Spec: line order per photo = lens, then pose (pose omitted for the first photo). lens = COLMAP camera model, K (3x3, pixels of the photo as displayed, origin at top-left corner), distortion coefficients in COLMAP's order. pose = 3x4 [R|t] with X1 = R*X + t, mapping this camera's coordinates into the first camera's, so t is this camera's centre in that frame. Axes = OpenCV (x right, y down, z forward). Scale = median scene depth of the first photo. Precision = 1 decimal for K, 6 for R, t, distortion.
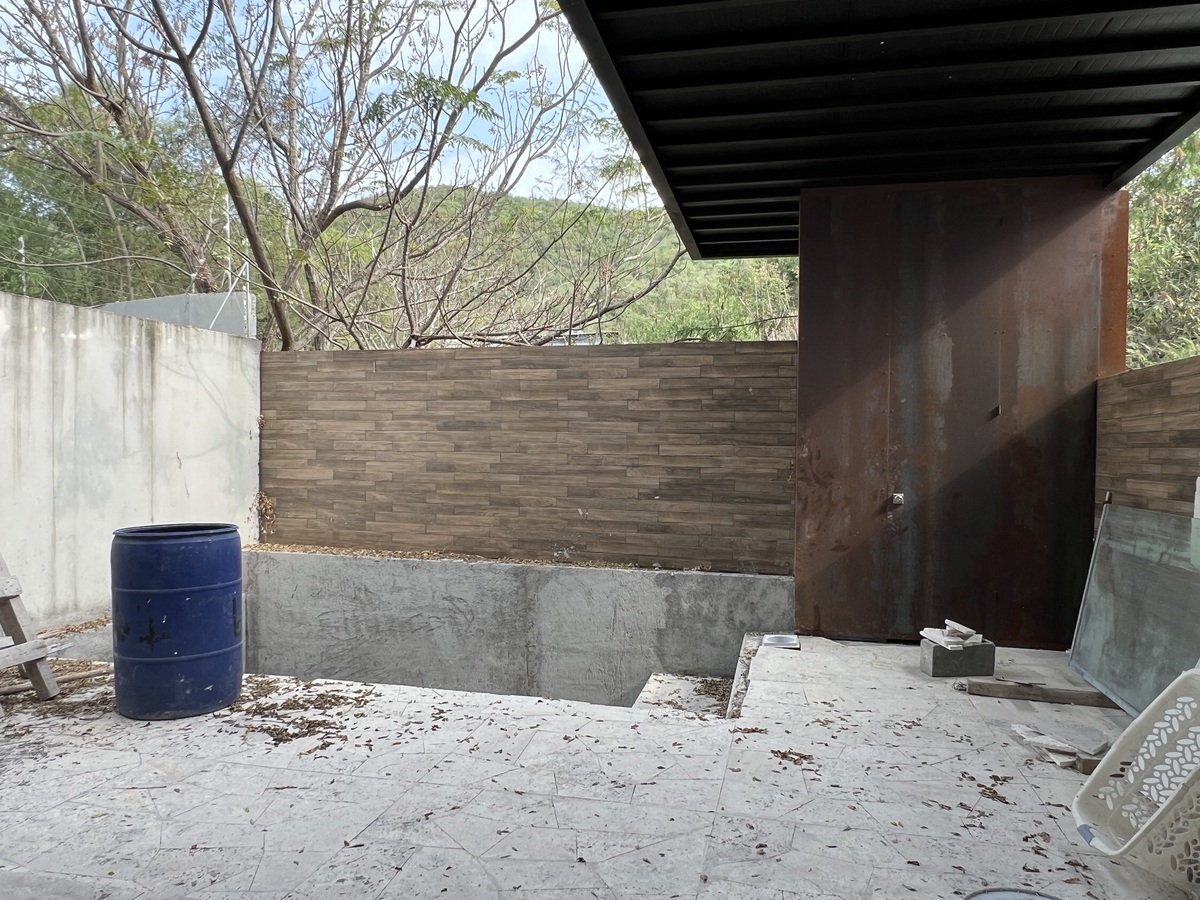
lens RADIAL K [[837.9, 0, 599.5], [0, 837.9, 455.1], [0, 0, 1]] dist [0.005158, 0.000650]
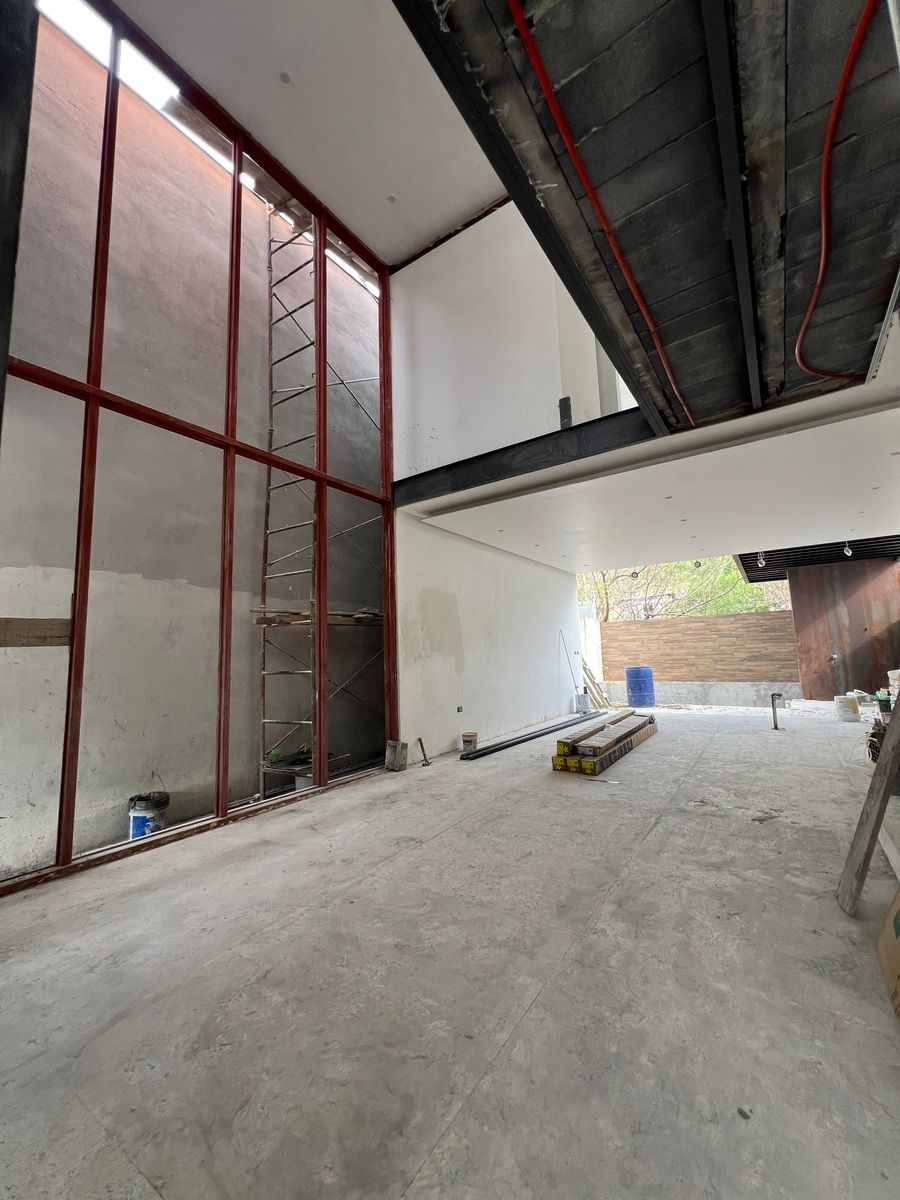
lens RADIAL K [[482.4, 0, 444.6], [0, 482.4, 593.5], [0, 0, 1]] dist [-0.002209, -0.000129]
pose [[0.928574, -0.085289, -0.361214, -0.327978], [0.033543, 0.988540, -0.147183, 0.029752], [0.369628, 0.124554, 0.920794, -1.211980]]
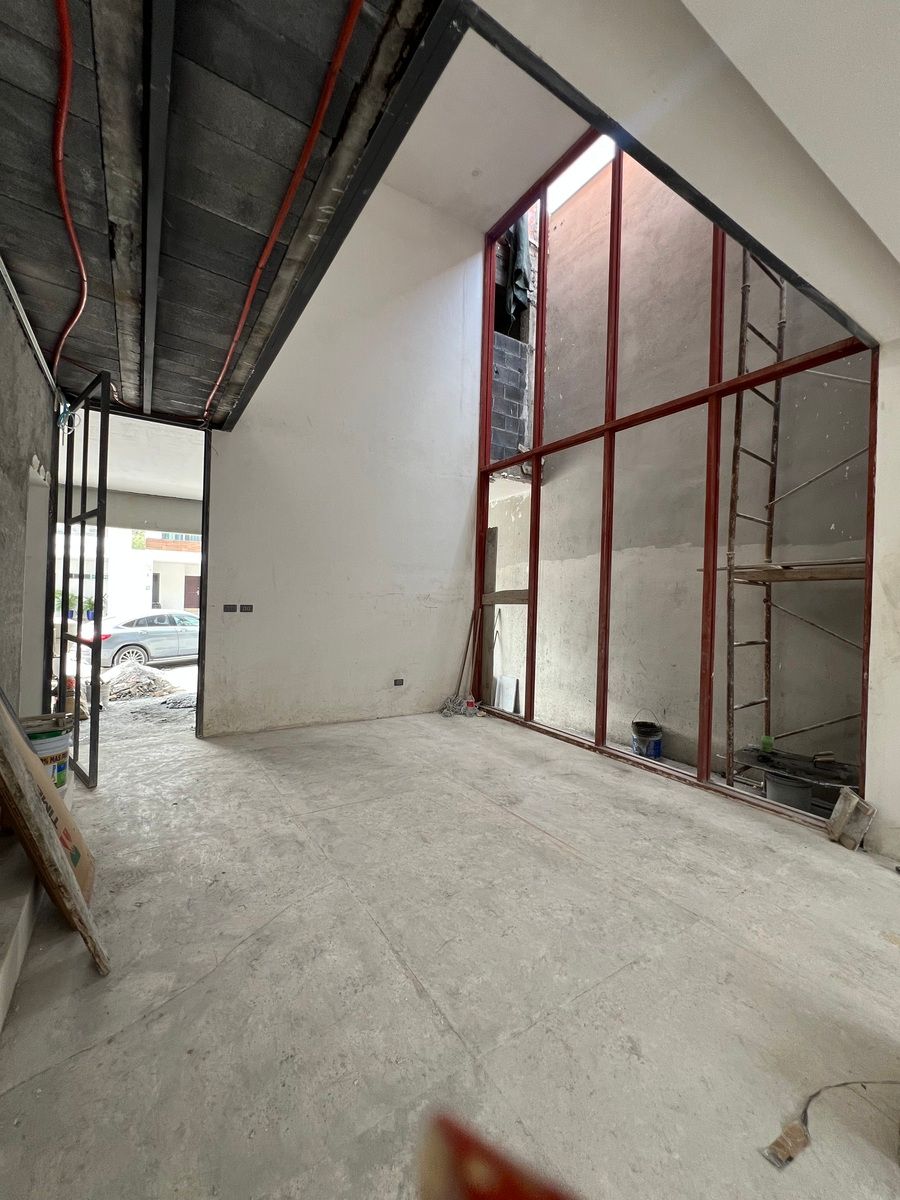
lens RADIAL K [[482.4, 0, 449.9], [0, 482.4, 593.9], [0, 0, 1]] dist [-0.002209, -0.000129]
pose [[-0.691478, -0.031675, -0.721703, 0.555822], [-0.045208, 0.998977, -0.000529, -0.167908], [0.720982, 0.032261, -0.692203, 2.415962]]
